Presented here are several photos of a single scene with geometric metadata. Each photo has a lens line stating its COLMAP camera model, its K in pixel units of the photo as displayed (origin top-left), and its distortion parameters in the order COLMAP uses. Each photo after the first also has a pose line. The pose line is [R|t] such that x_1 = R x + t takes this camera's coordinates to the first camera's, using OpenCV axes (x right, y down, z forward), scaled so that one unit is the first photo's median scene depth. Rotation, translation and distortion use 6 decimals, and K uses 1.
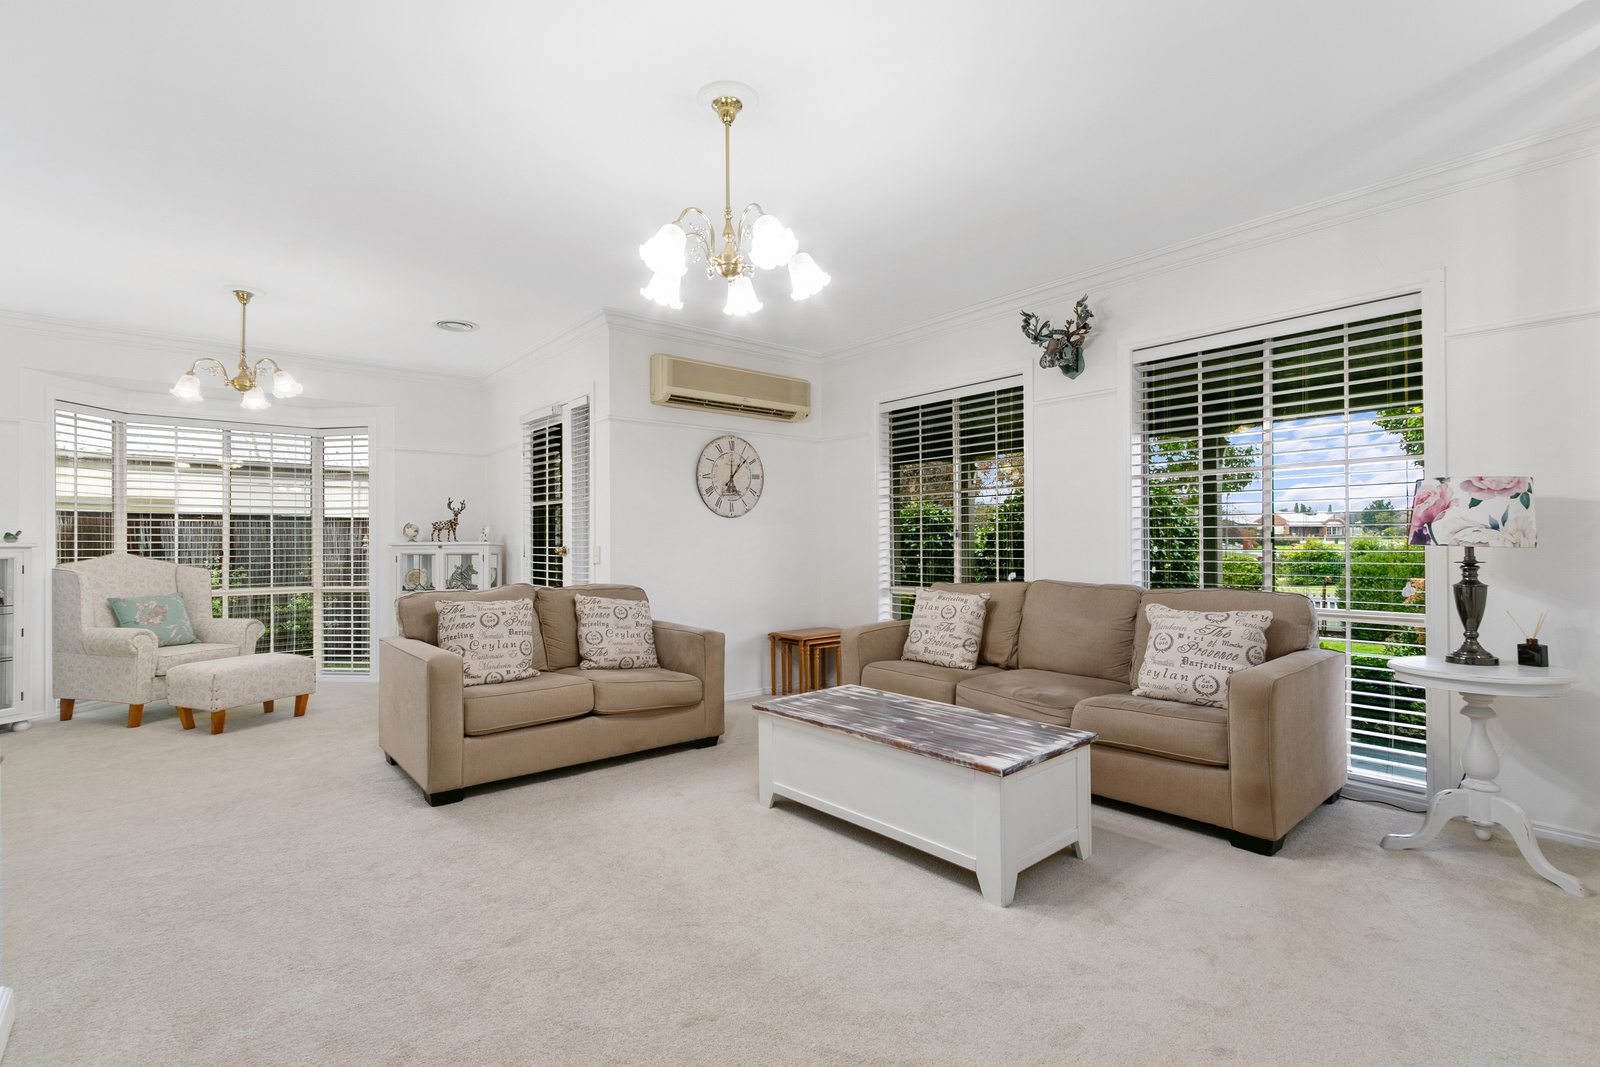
lens RADIAL K [[737.2, 0, 748.1], [0, 737.2, 536.2], [0, 0, 1]] dist [0.009240, -0.000392]
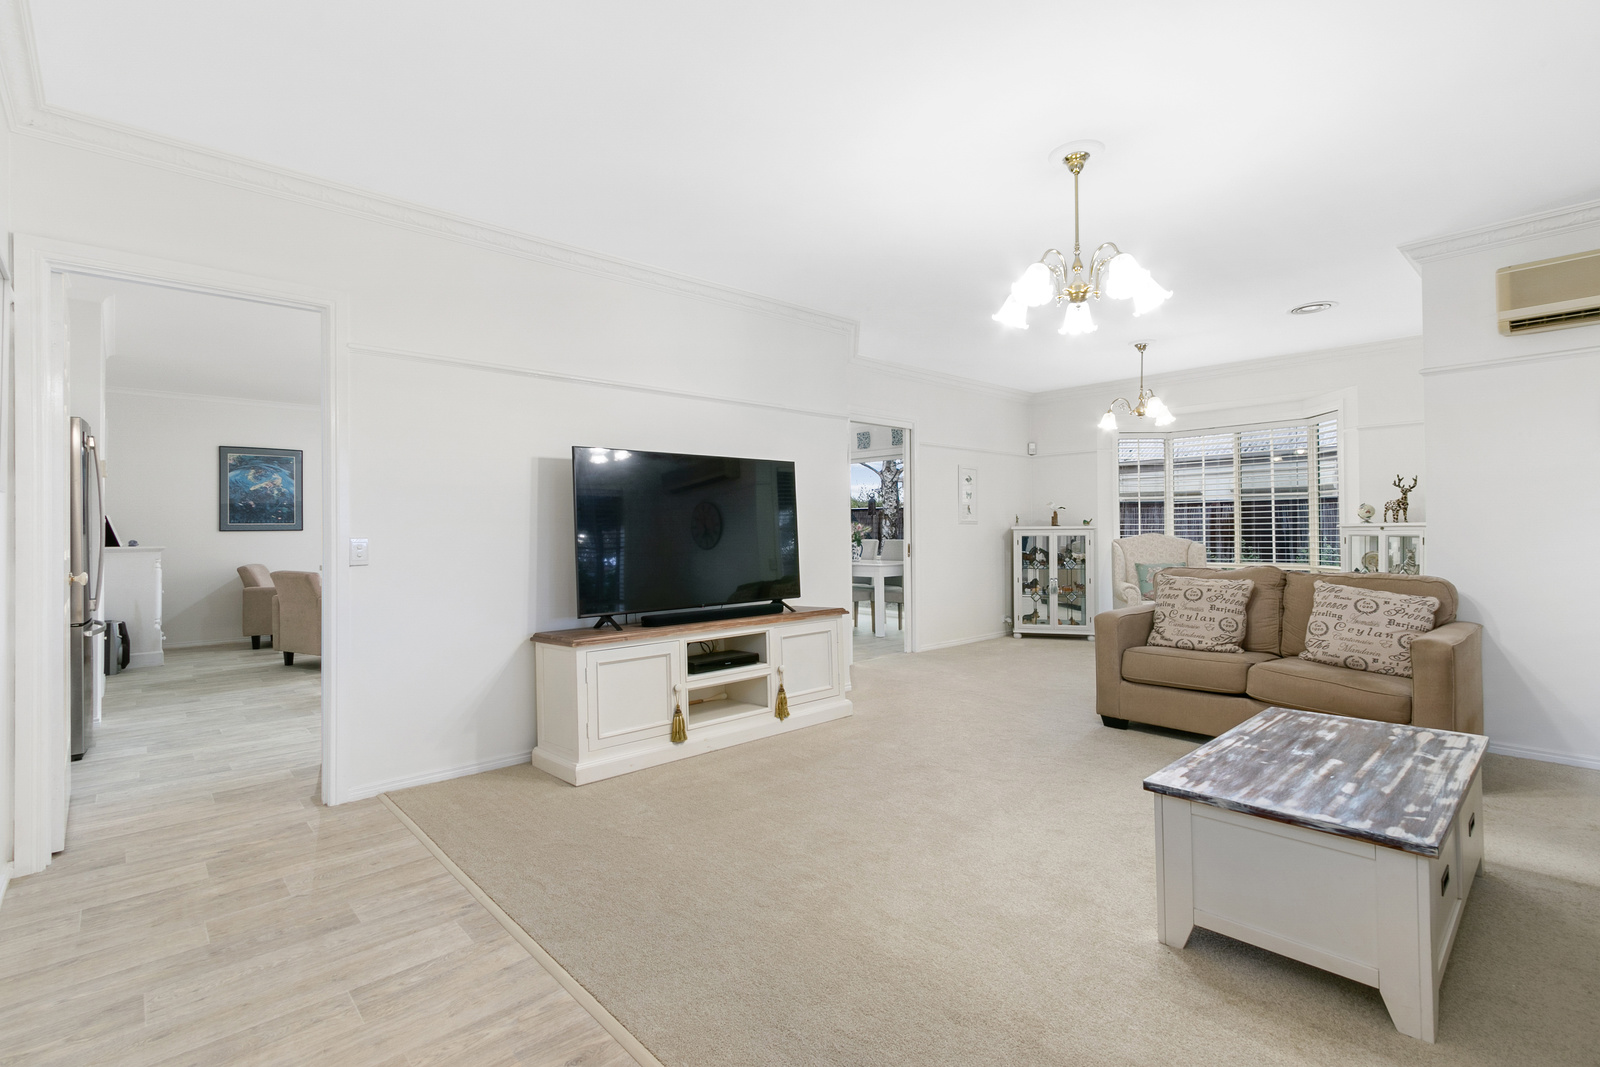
lens RADIAL K [[737.2, 0, 802.1], [0, 737.2, 525.2], [0, 0, 1]] dist [0.009240, -0.000392]
pose [[0.072030, -0.001918, -0.997401, 0.758013], [0.016563, 0.999863, -0.000727, -0.001976], [0.997265, -0.016468, 0.072052, 0.325504]]
